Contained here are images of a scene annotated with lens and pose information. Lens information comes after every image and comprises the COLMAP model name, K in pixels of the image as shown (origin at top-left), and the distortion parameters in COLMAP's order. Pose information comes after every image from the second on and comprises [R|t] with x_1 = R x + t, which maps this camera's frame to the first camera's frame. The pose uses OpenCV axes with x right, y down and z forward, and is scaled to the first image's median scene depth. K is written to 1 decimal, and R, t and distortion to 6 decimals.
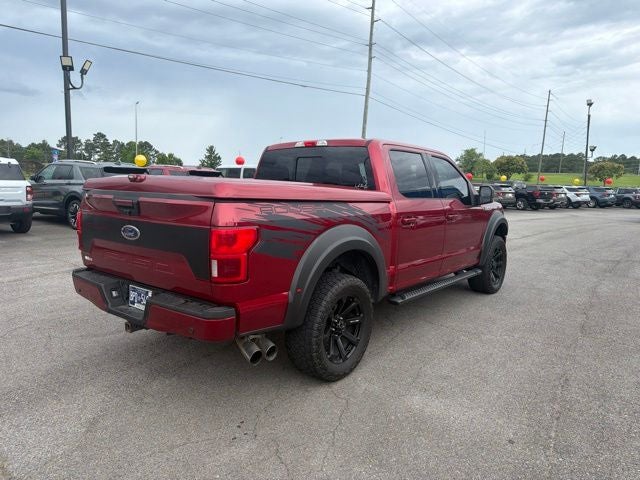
lens RADIAL K [[456.4, 0, 325.5], [0, 456.4, 237.8], [0, 0, 1]] dist [0.041659, -0.055600]
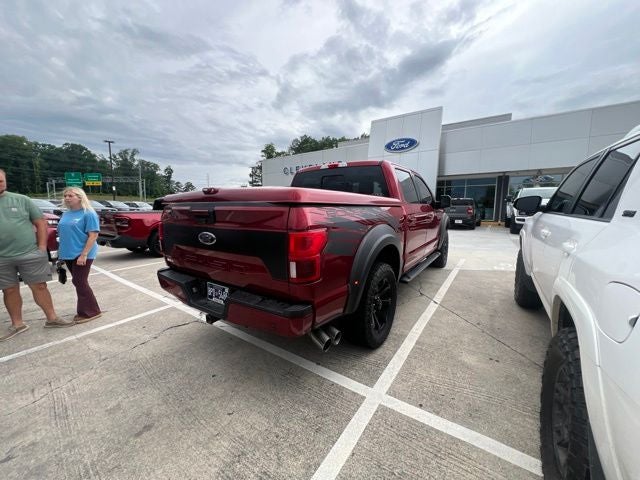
lens RADIAL K [[259.2, 0, 317.7], [0, 259.2, 238.7], [0, 0, 1]] dist [0.000072, 0.000272]
pose [[0.998133, -0.039794, 0.046327, -0.162697], [0.038866, 0.999029, 0.020764, -0.011771], [-0.047109, -0.018924, 0.998710, 0.309213]]
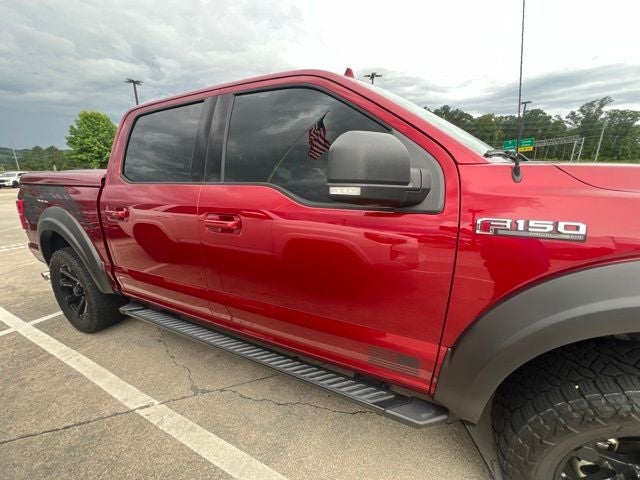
lens RADIAL K [[259.2, 0, 315.2], [0, 259.2, 234.0], [0, 0, 1]] dist [0.000072, 0.000272]
pose [[0.177336, 0.187240, -0.966175, 0.801085], [-0.088771, 0.980776, 0.173776, -0.130989], [0.980139, 0.054951, 0.190548, 1.523642]]
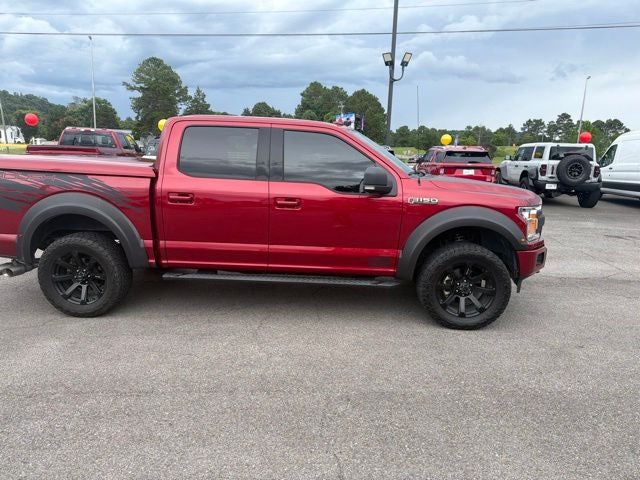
lens RADIAL K [[456.4, 0, 327.9], [0, 456.4, 247.2], [0, 0, 1]] dist [0.041659, -0.055600]
pose [[0.575696, 0.155888, -0.802666, 1.458685], [-0.109647, 0.987510, 0.113144, -0.099956], [0.810279, 0.022873, 0.585598, 0.839557]]
